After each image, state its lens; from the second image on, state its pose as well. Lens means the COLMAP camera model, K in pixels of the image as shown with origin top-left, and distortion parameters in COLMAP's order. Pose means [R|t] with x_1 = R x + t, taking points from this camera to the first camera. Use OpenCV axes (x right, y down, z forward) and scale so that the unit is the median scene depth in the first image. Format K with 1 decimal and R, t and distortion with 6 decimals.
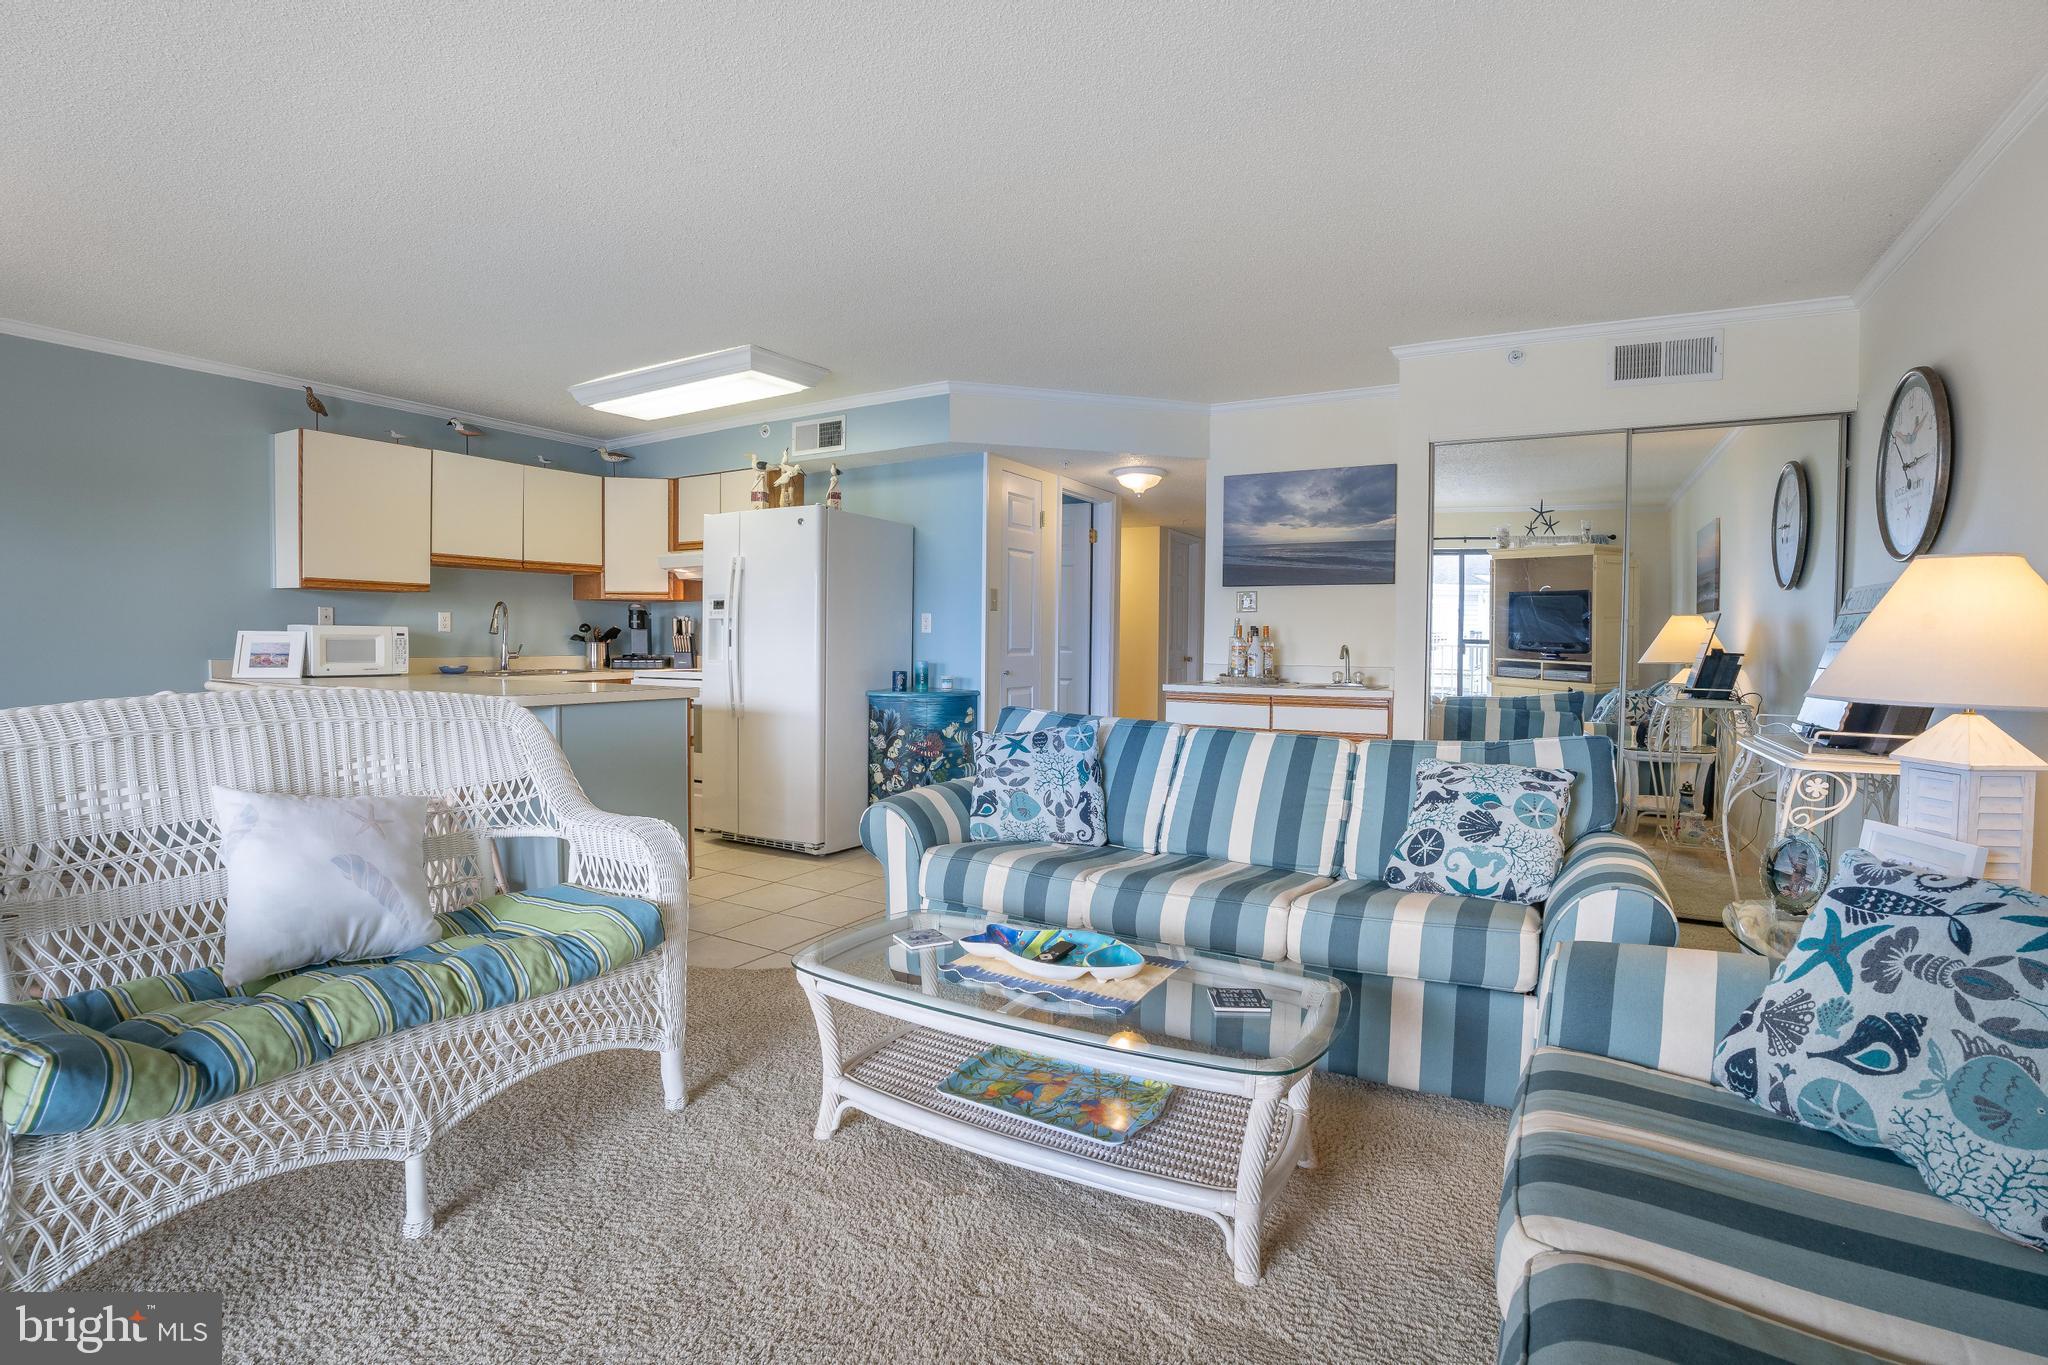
lens RADIAL K [[914.5, 0, 1012.2], [0, 914.5, 680.8], [0, 0, 1]] dist [-0.088449, 0.034114]
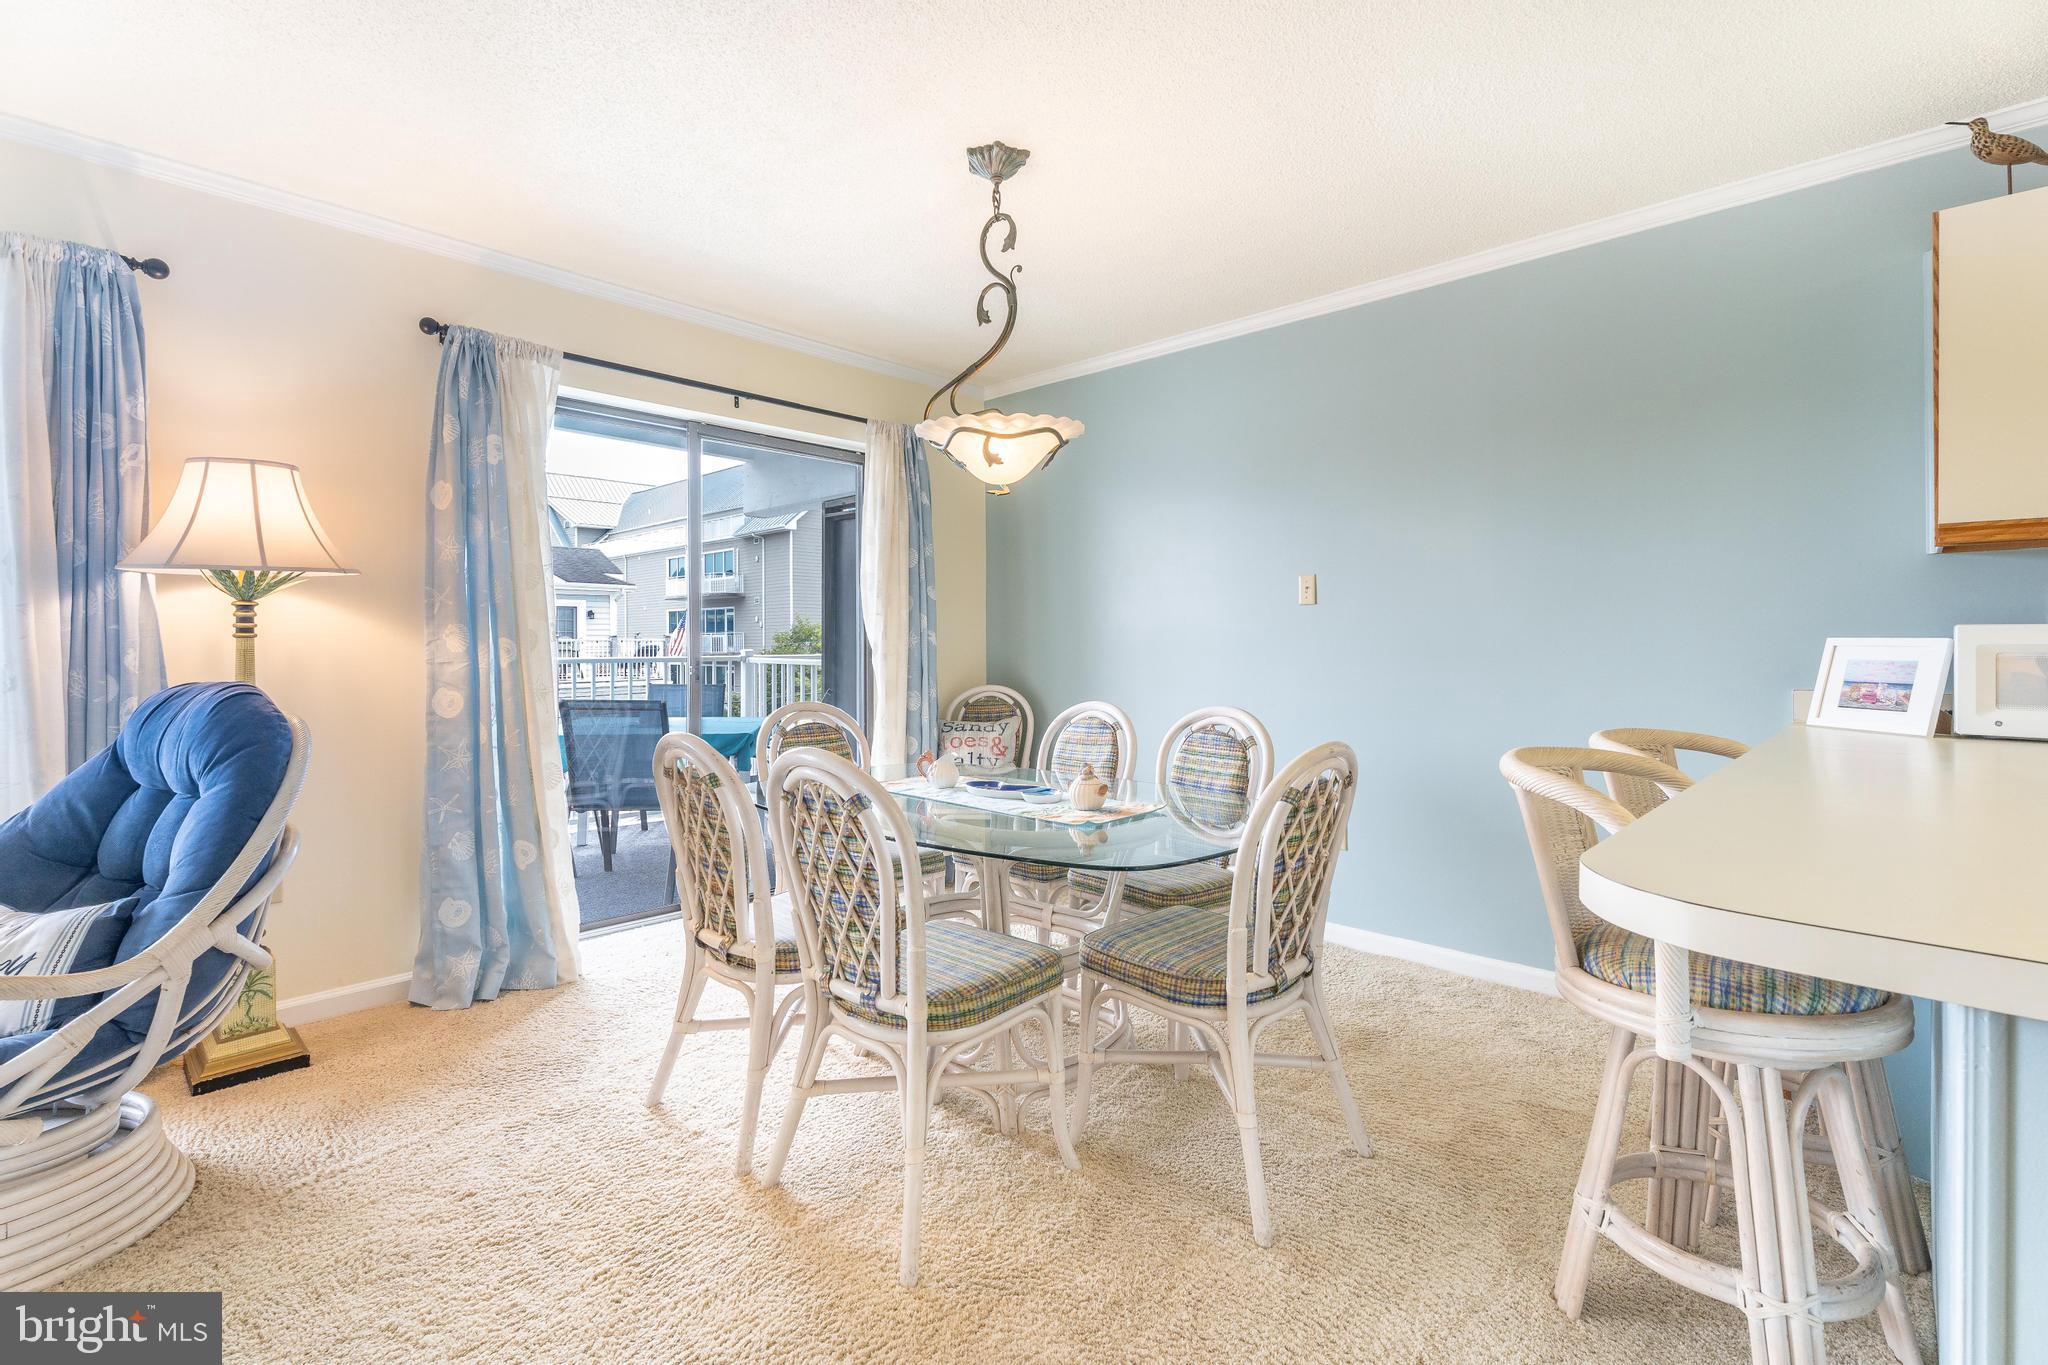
lens RADIAL K [[955.0, 0, 1020.5], [0, 955.0, 637.8], [0, 0, 1]] dist [0.003598, -0.000193]
pose [[-0.234933, -0.011973, -0.971938, -0.161549], [-0.039150, 0.999229, -0.002846, -0.030432], [0.971223, 0.037383, -0.235220, 0.547433]]
